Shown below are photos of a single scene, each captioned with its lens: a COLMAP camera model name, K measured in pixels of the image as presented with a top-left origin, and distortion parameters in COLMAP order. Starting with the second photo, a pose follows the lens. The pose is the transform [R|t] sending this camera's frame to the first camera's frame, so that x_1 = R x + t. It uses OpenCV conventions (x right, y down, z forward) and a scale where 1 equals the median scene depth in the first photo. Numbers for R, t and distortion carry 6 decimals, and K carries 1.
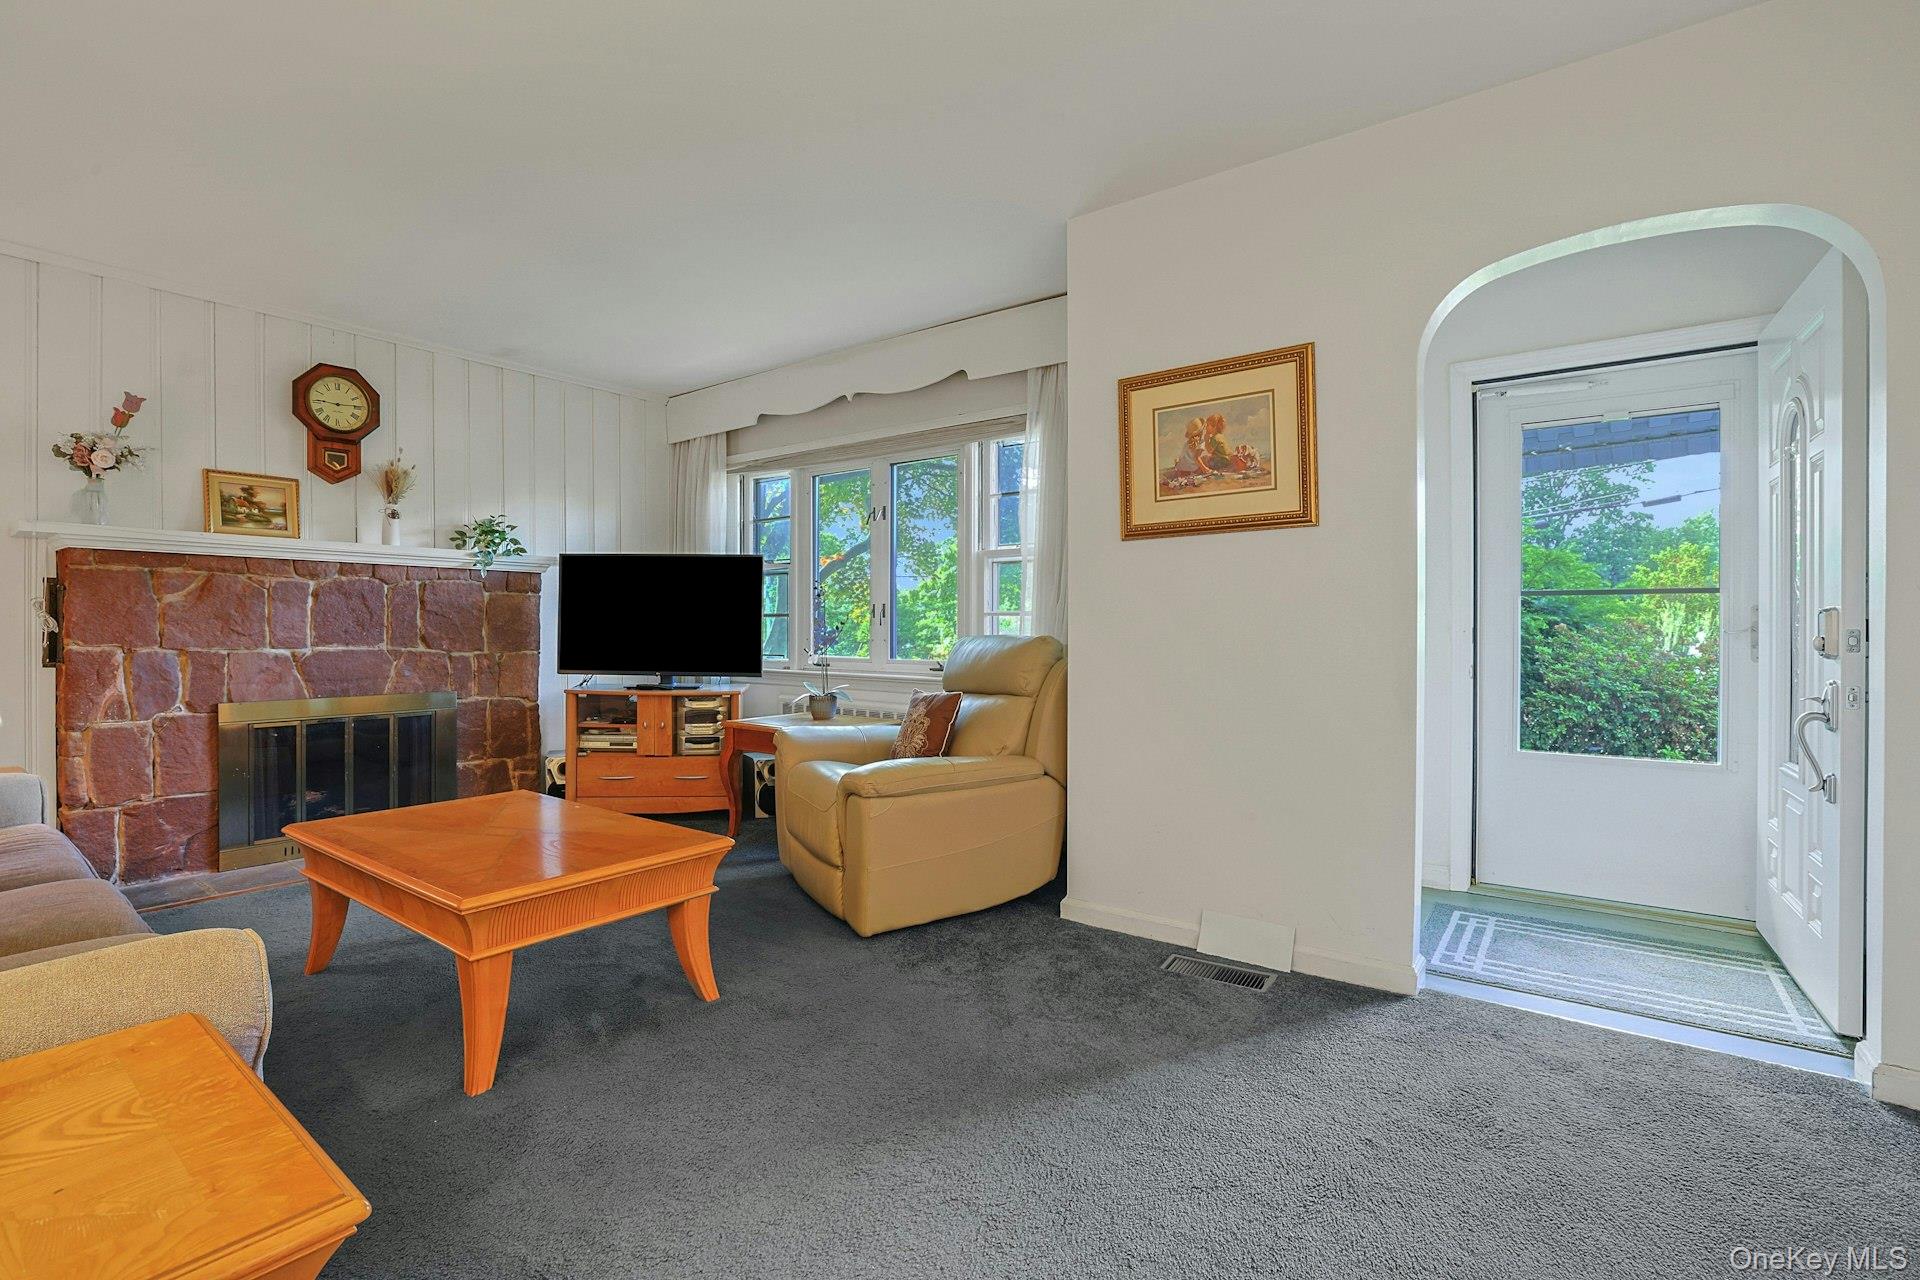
lens RADIAL K [[916.9, 0, 952.7], [0, 916.9, 629.5], [0, 0, 1]] dist [-0.002569, -0.000200]
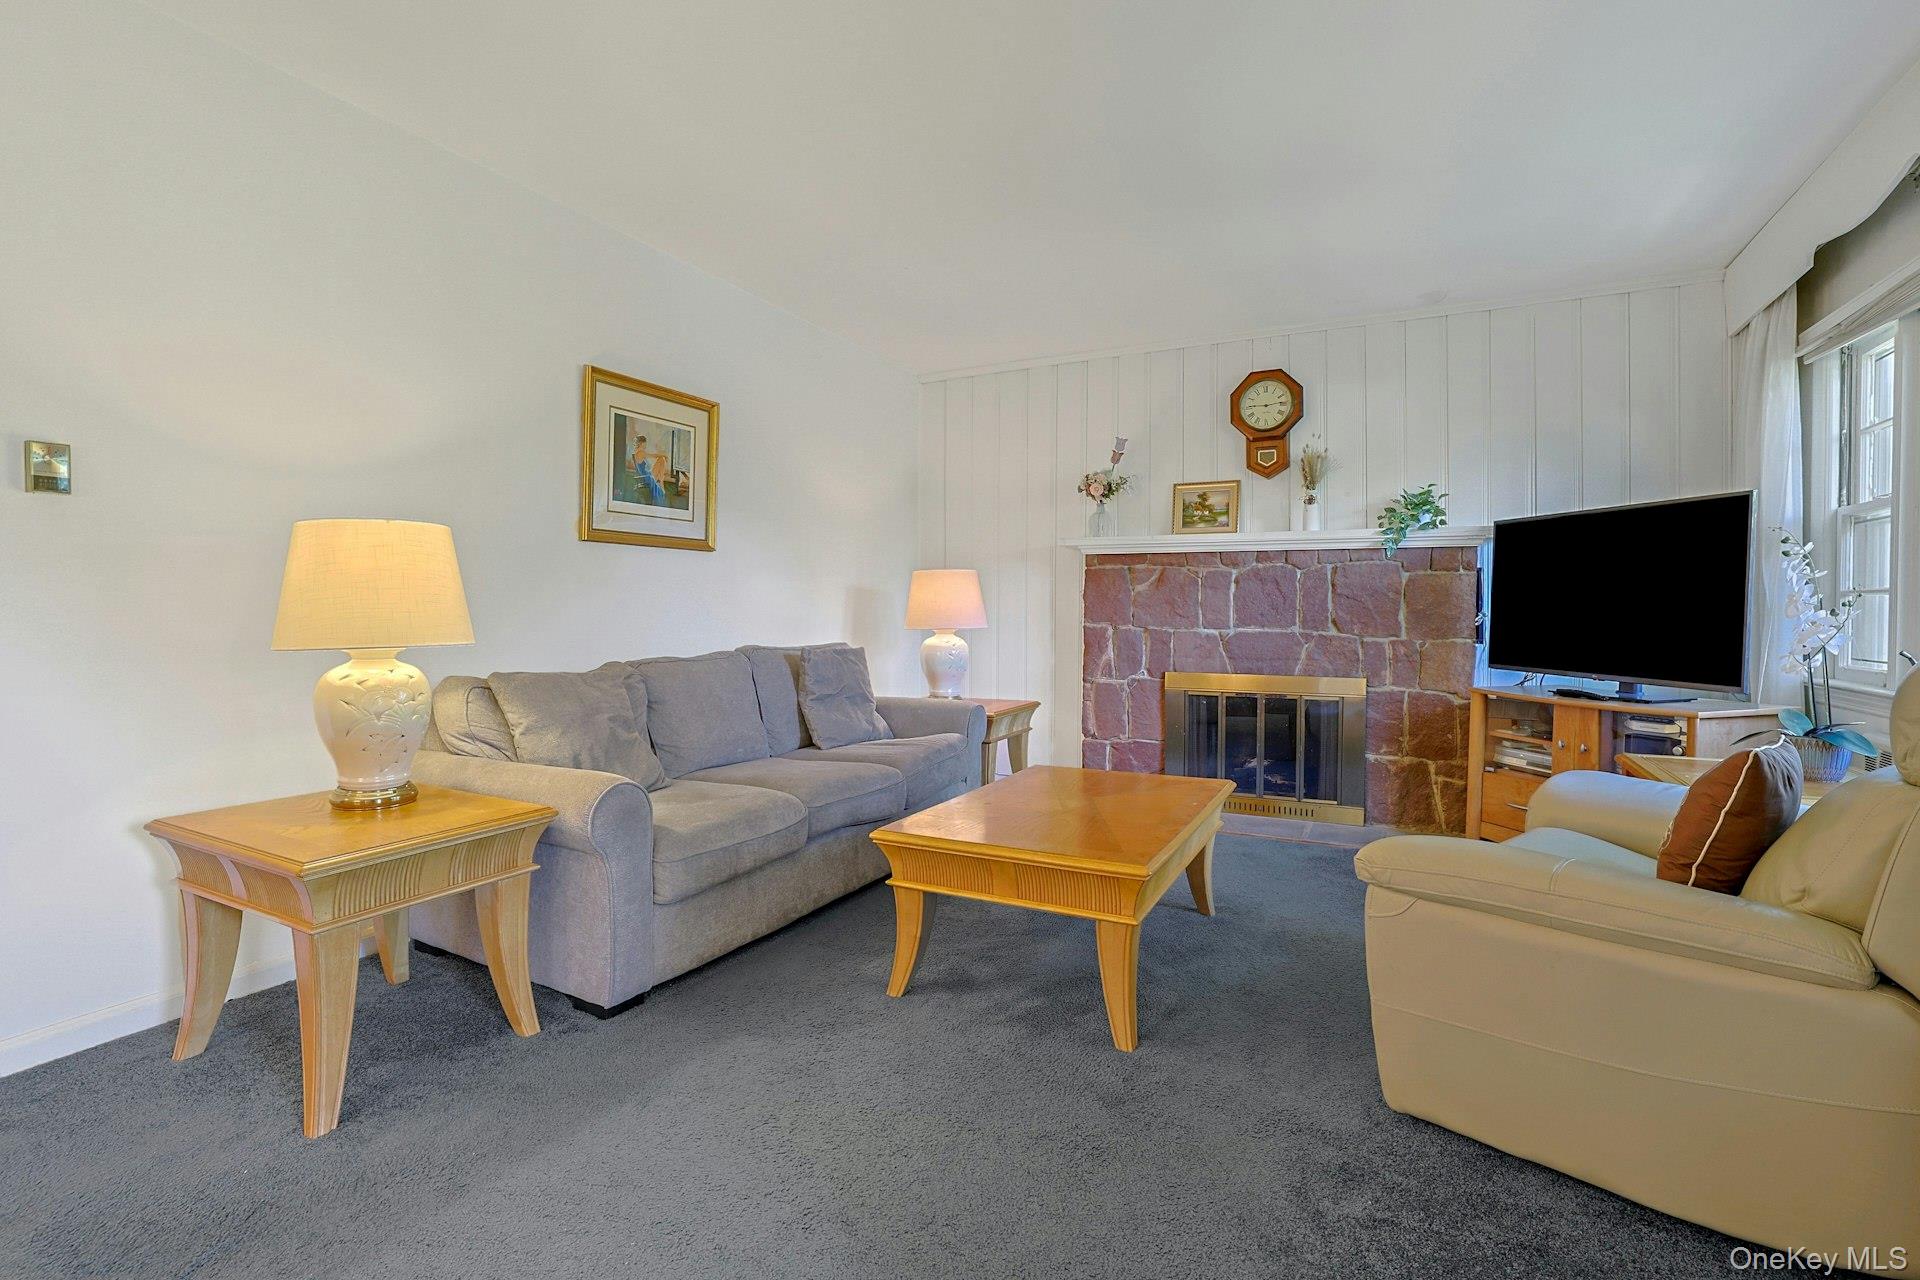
lens RADIAL K [[916.9, 0, 952.7], [0, 916.9, 629.5], [0, 0, 1]] dist [-0.002569, -0.000200]
pose [[0.173128, 0.018450, -0.984726, 0.342416], [-0.007343, 0.999821, 0.017442, 0.003580], [0.984872, 0.004211, 0.173233, 0.451568]]
